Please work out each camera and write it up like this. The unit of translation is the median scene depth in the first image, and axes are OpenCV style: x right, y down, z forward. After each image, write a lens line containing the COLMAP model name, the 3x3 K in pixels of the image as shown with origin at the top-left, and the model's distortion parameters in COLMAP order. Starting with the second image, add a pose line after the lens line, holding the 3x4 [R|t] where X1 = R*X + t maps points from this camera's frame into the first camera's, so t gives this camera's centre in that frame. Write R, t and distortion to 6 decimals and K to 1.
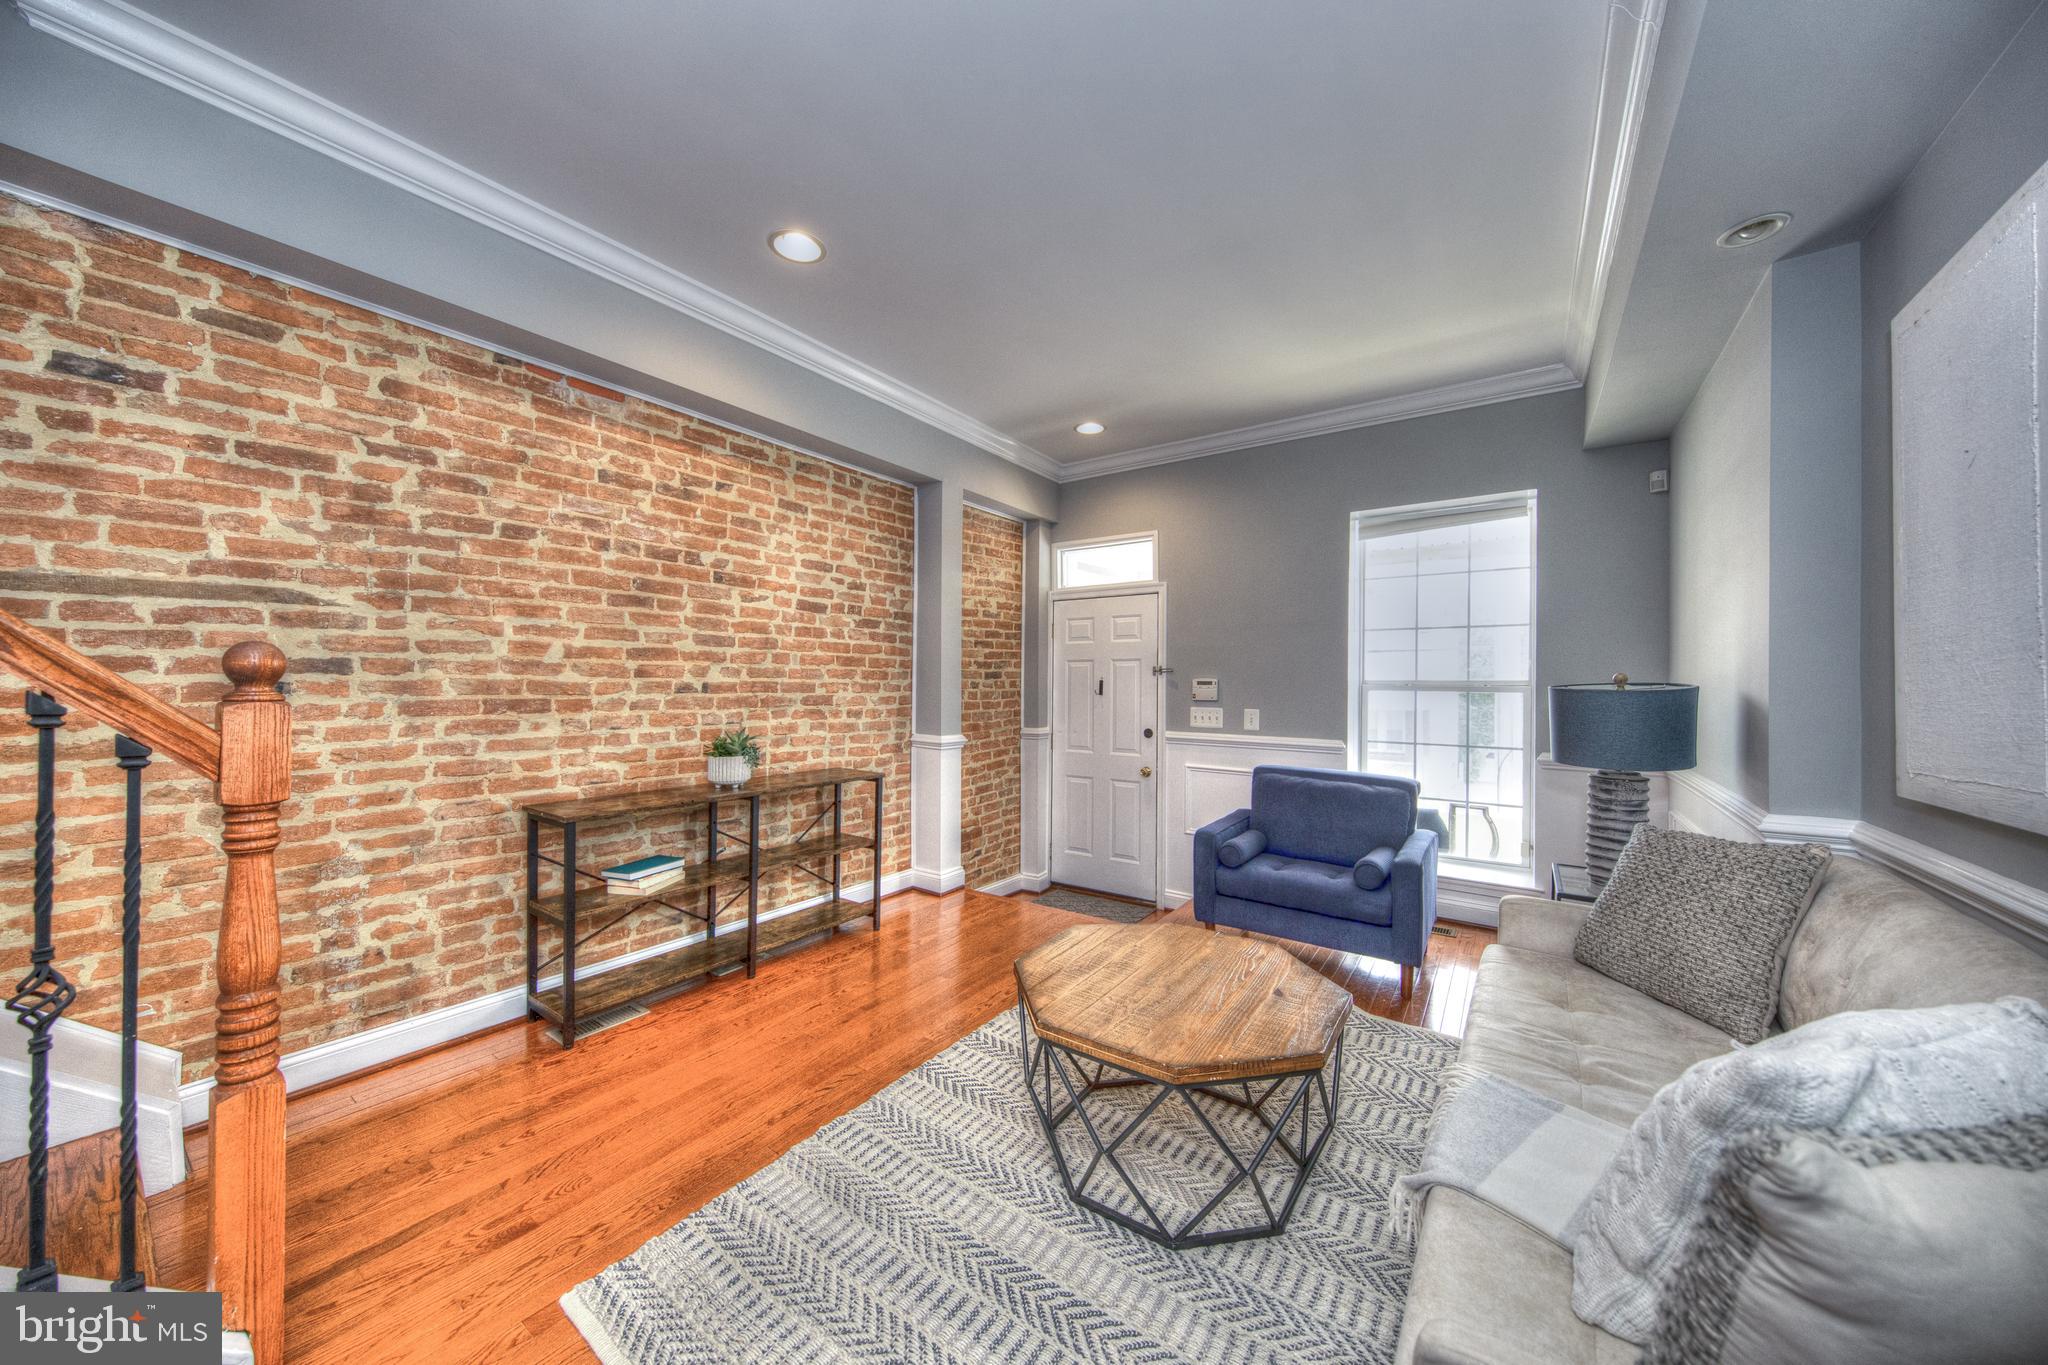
lens RADIAL K [[707.2, 0, 1011.1], [0, 707.2, 683.8], [0, 0, 1]] dist [-0.002763, -0.000325]
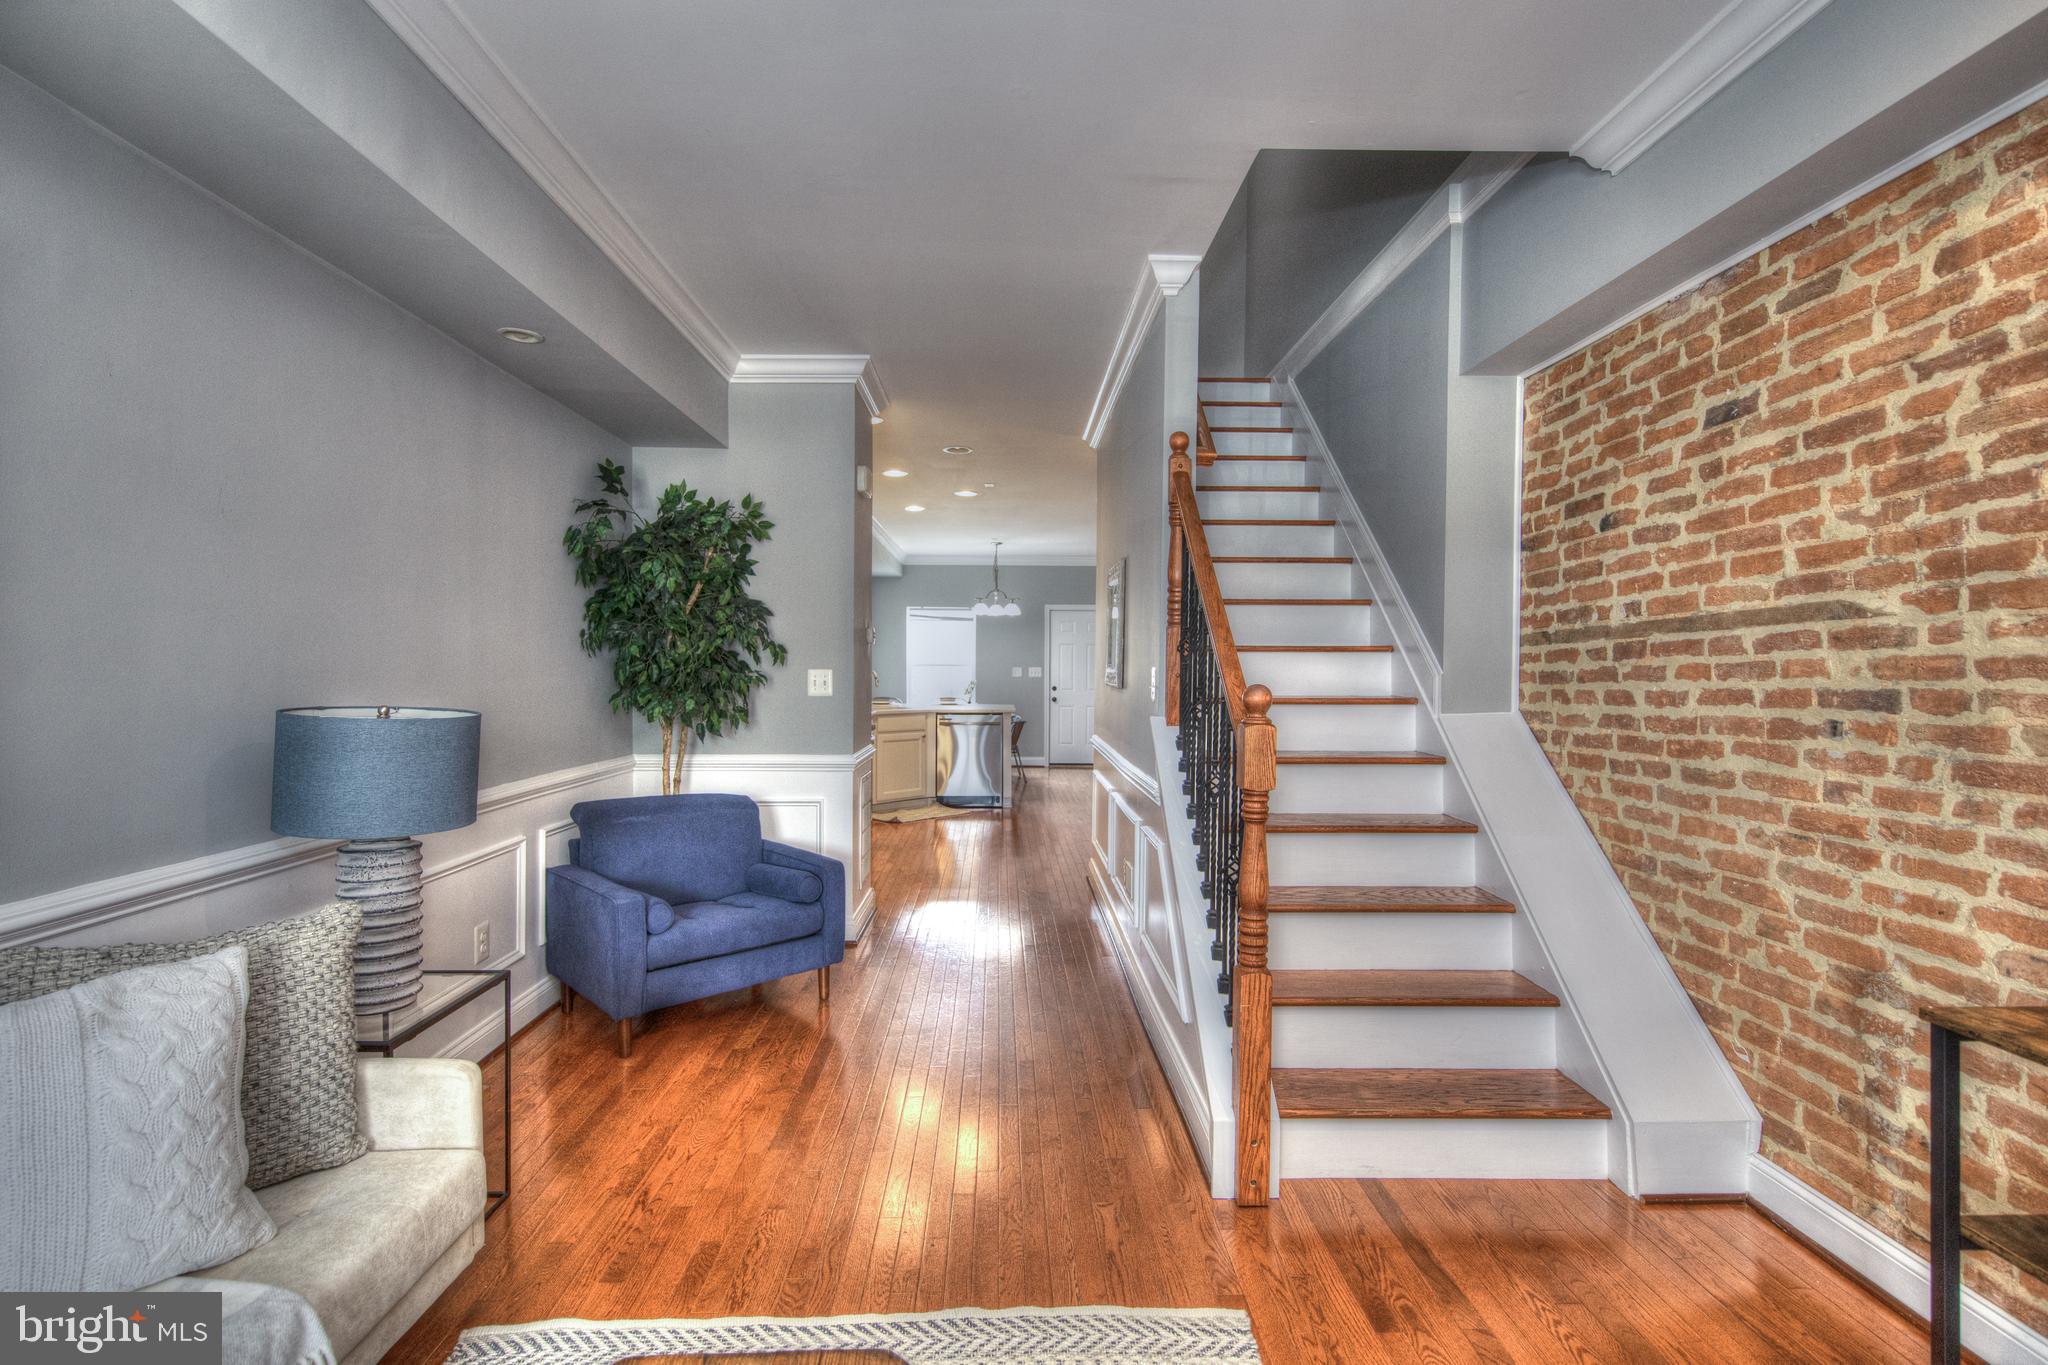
lens RADIAL K [[952.1, 0, 1014.6], [0, 952.1, 680.1], [0, 0, 1]] dist [0.020223, -0.010315]
pose [[-0.803652, -0.003716, -0.595087, 0.250363], [-0.011620, 0.999888, 0.009449, -0.035750], [0.594986, 0.014509, -0.803605, 0.997218]]
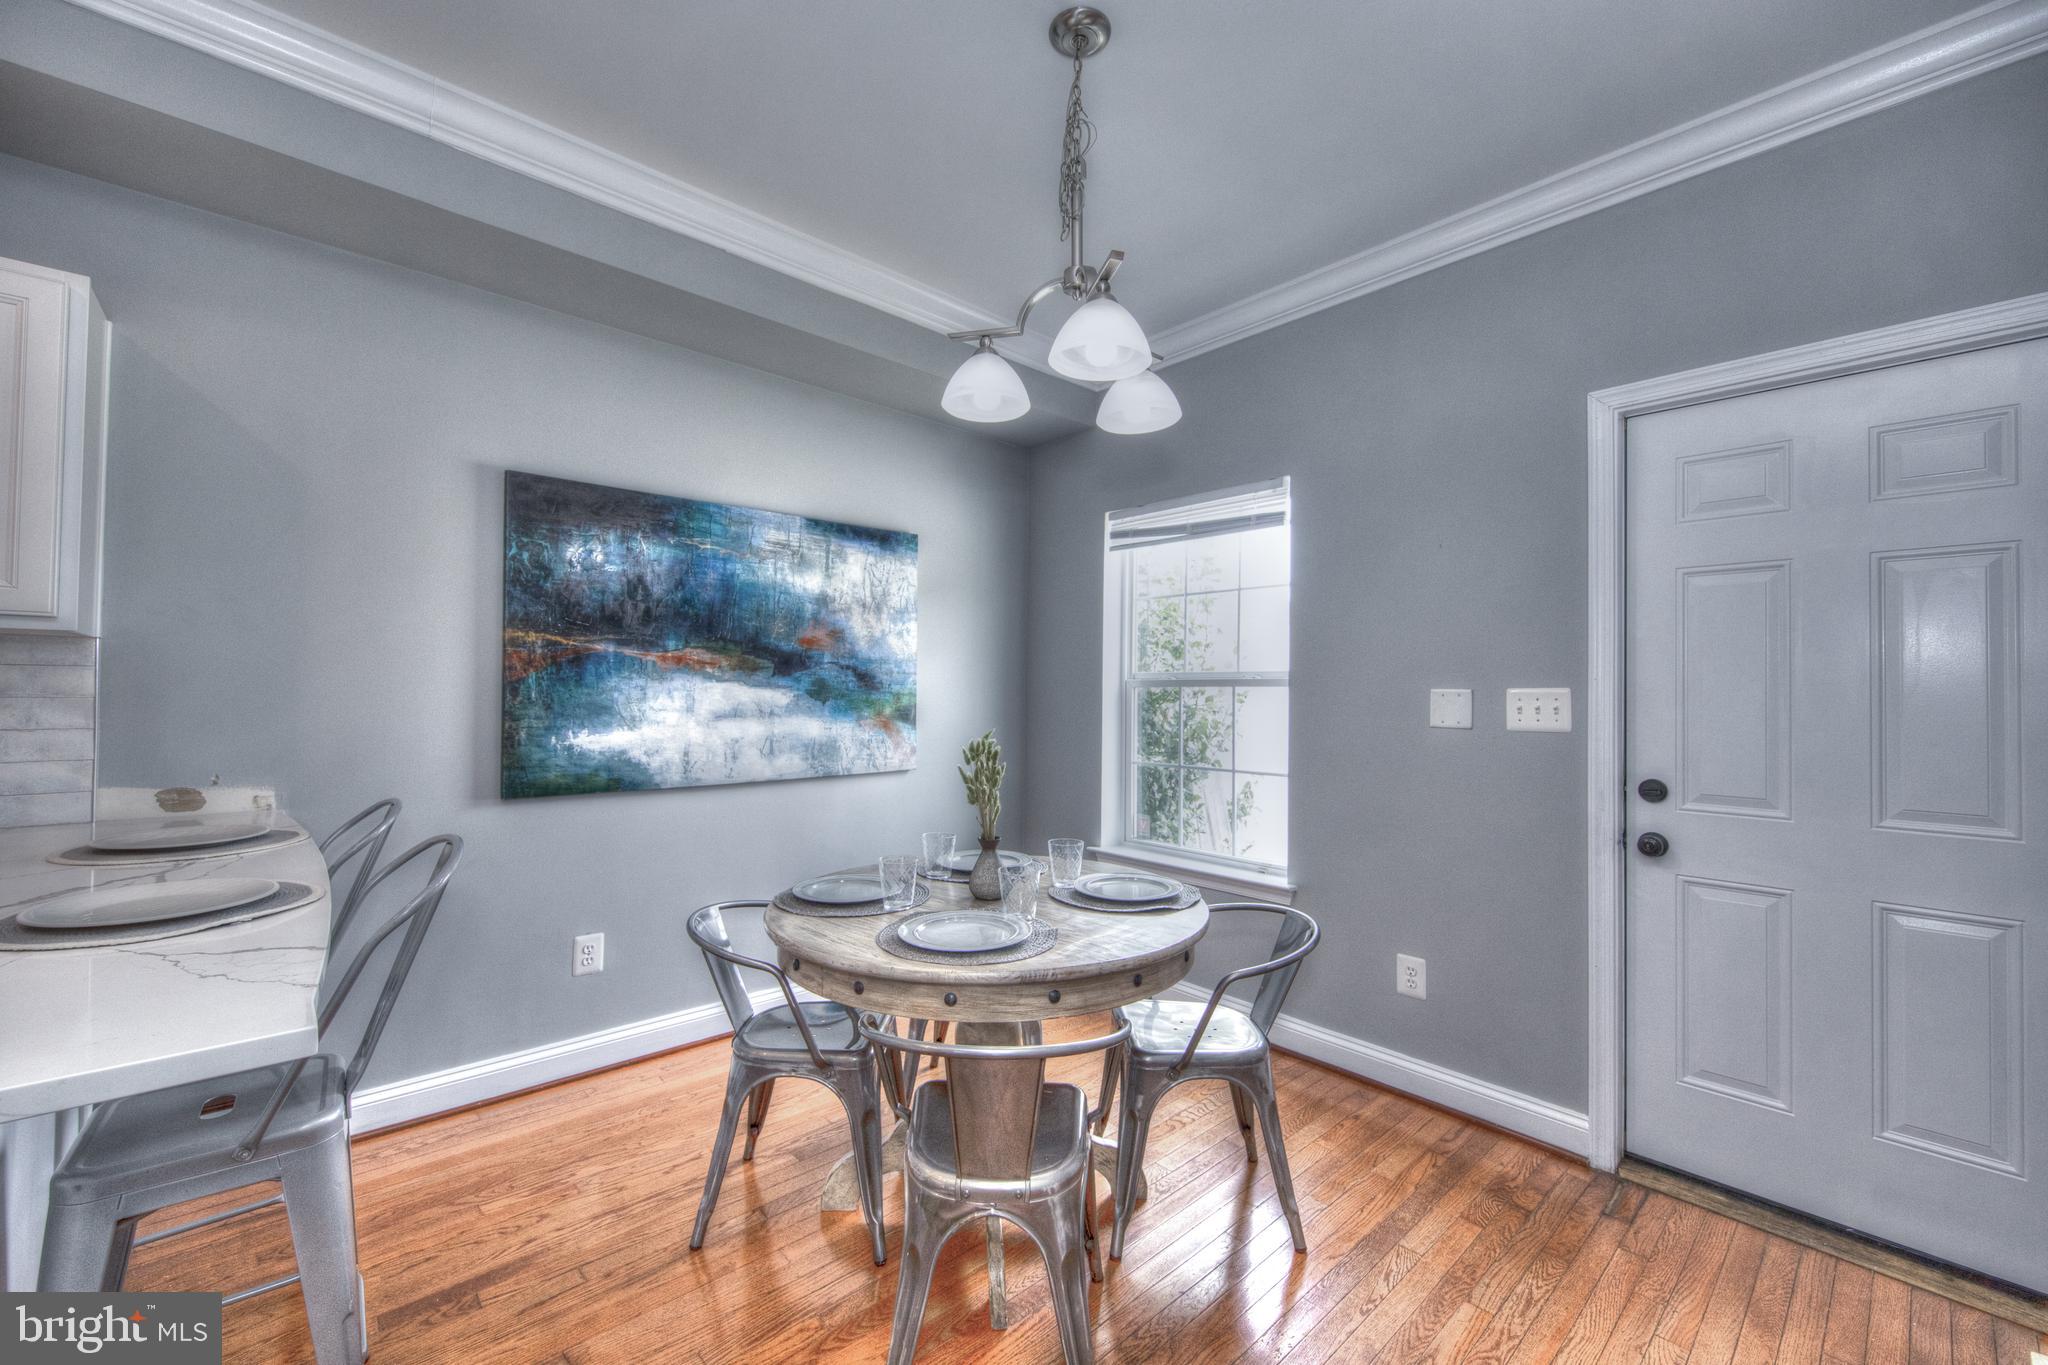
lens RADIAL K [[808.9, 0, 996.1], [0, 808.9, 677.1], [0, 0, 1]] dist [-0.001399, 0.000033]
pose [[-0.975845, -0.019192, 0.217621, -2.211333], [-0.023466, 0.999579, -0.017071, -0.038264], [-0.217202, -0.021765, -0.975884, -1.692236]]
